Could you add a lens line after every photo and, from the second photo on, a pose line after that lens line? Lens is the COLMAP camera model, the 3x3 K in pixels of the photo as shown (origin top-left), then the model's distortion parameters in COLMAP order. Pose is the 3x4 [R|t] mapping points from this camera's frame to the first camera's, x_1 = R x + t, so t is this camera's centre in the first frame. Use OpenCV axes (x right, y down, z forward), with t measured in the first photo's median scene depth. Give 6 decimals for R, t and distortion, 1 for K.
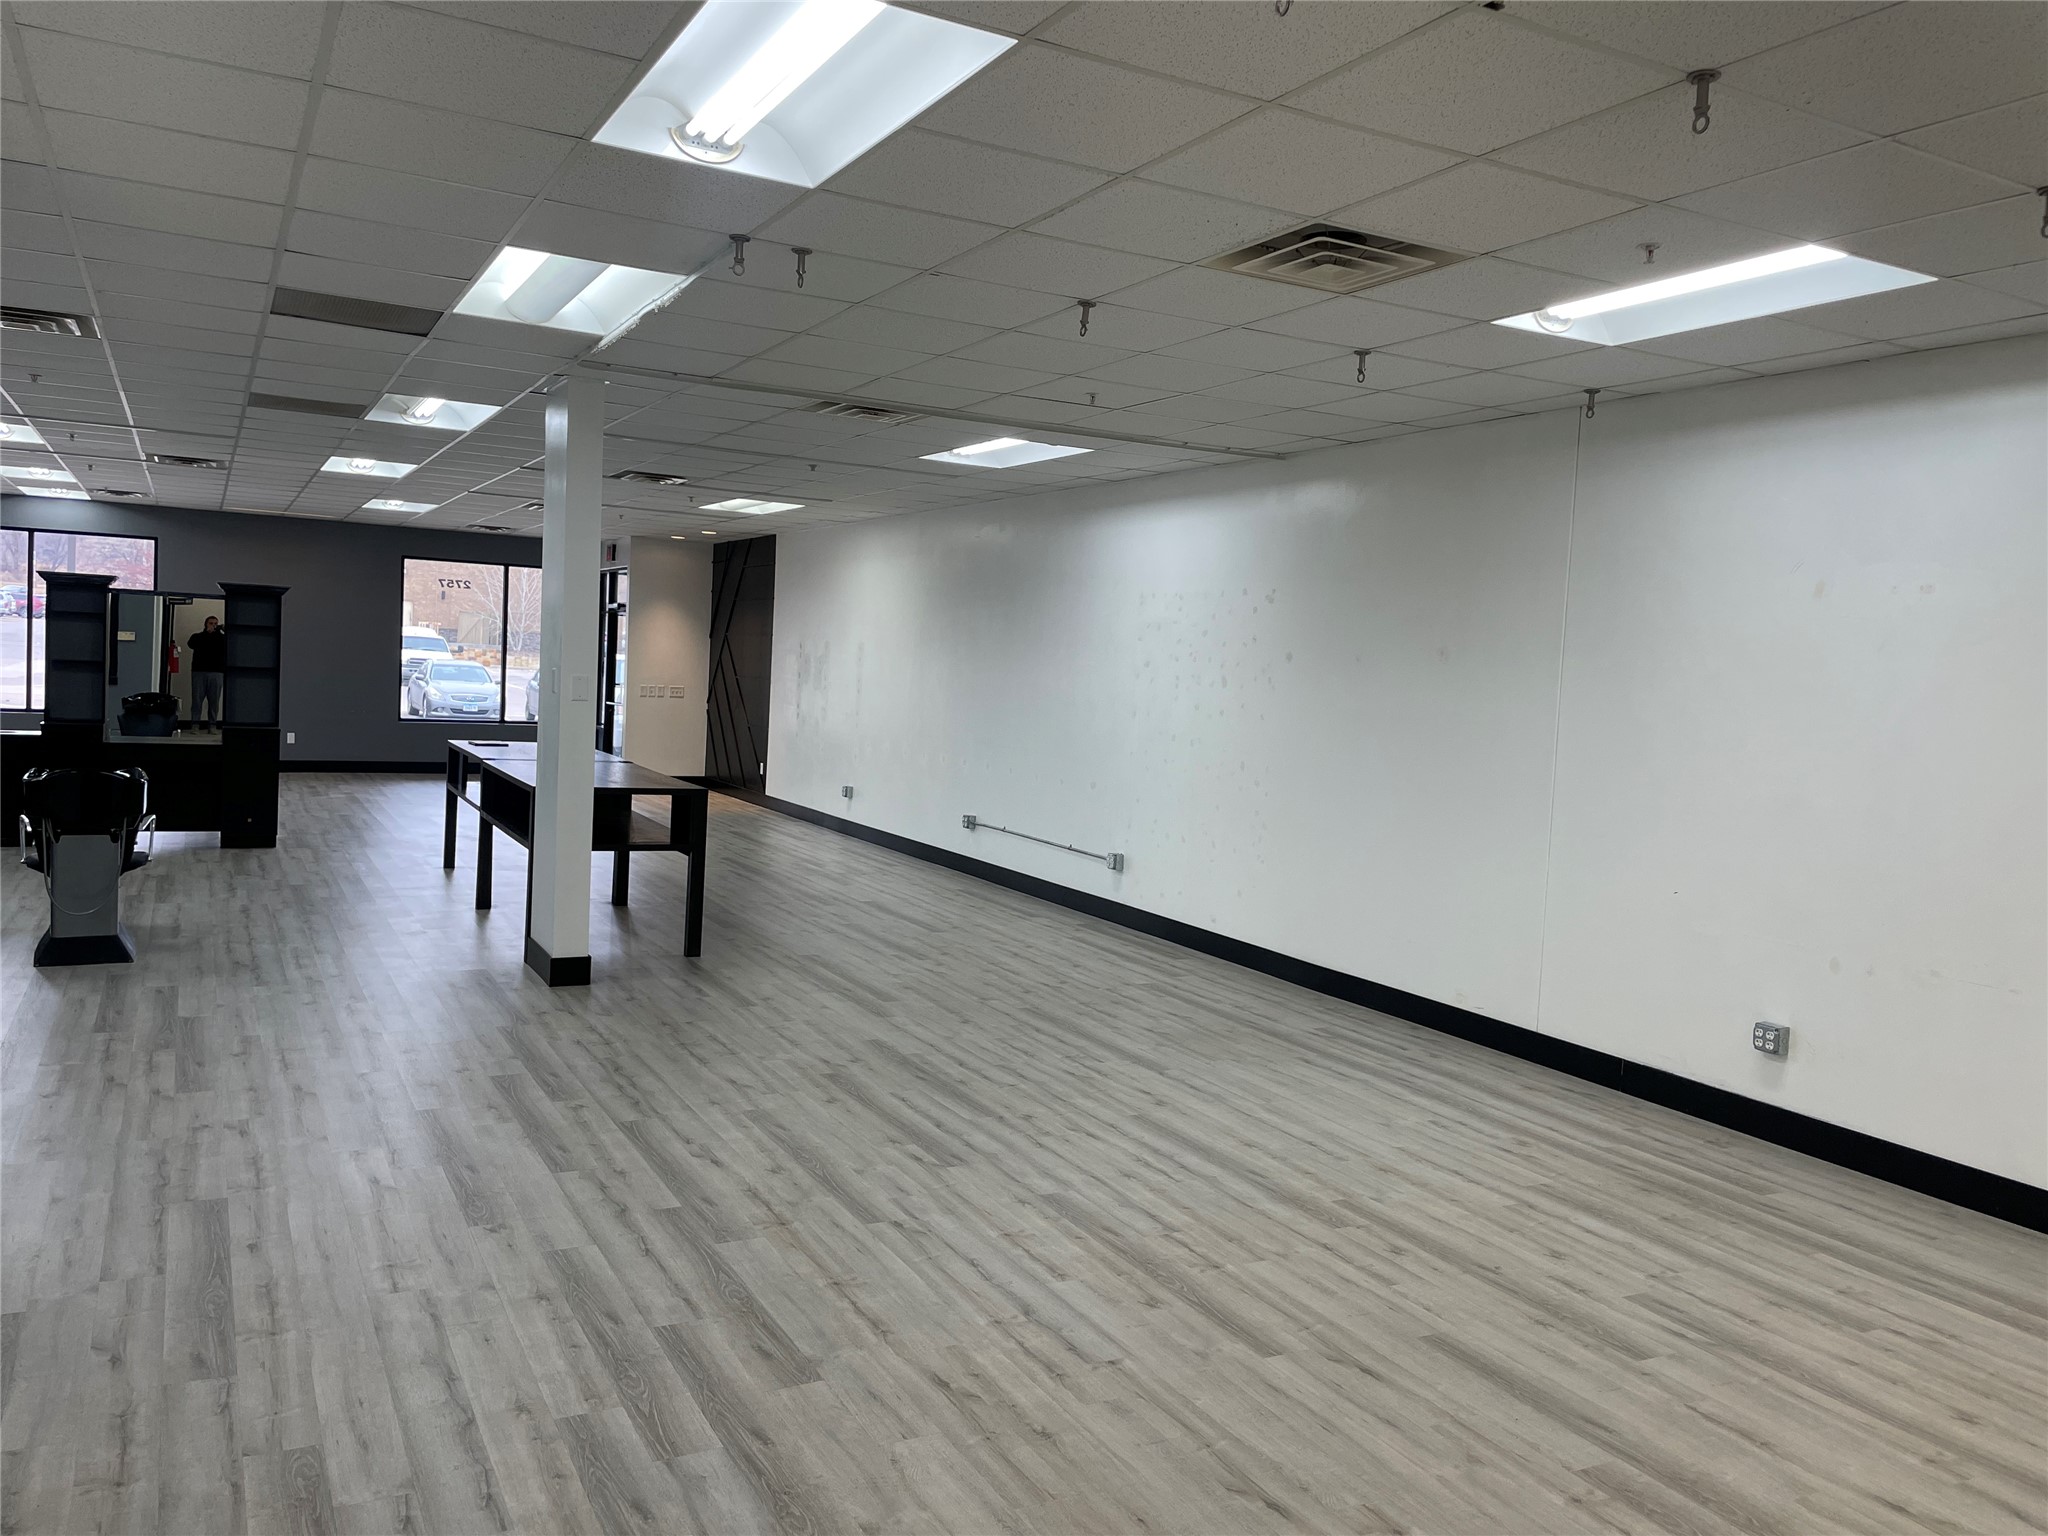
lens RADIAL K [[1548.6, 0, 1024.0], [0, 1548.6, 768.0], [0, 0, 1]] dist [0.071998, -0.087735]
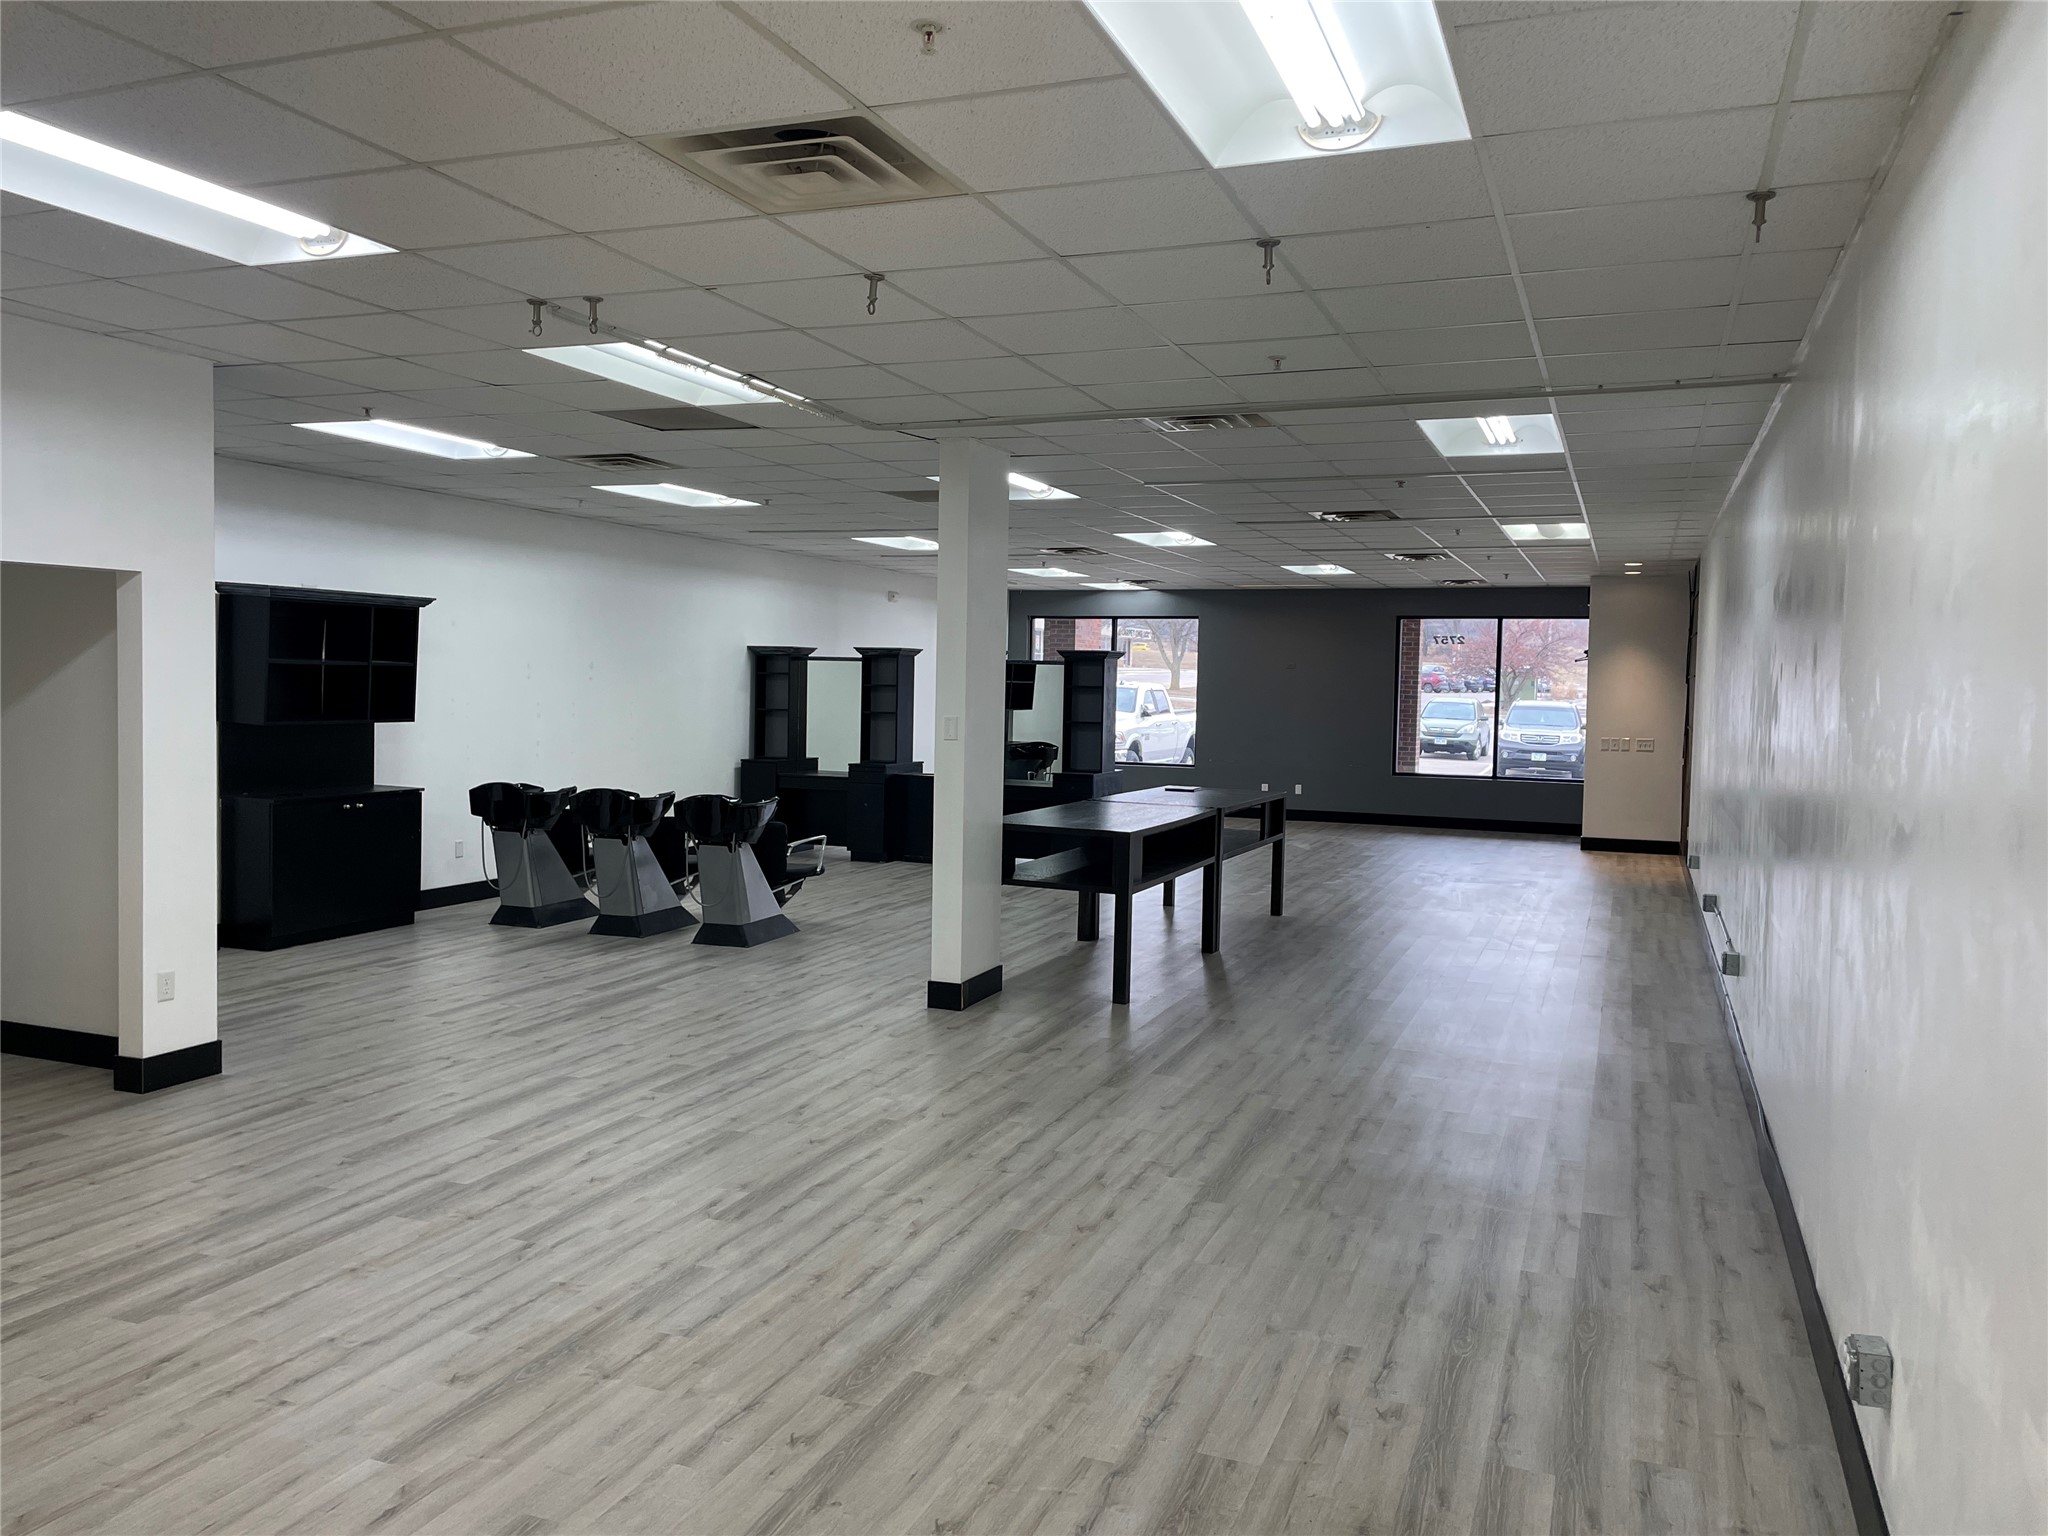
lens RADIAL K [[1548.6, 0, 1024.0], [0, 1548.6, 768.0], [0, 0, 1]] dist [0.071998, -0.087735]
pose [[0.649777, 0.007907, -0.760083, 0.785449], [-0.041330, 0.998834, -0.024941, -0.000024], [0.759000, 0.047620, 0.649347, 0.514936]]
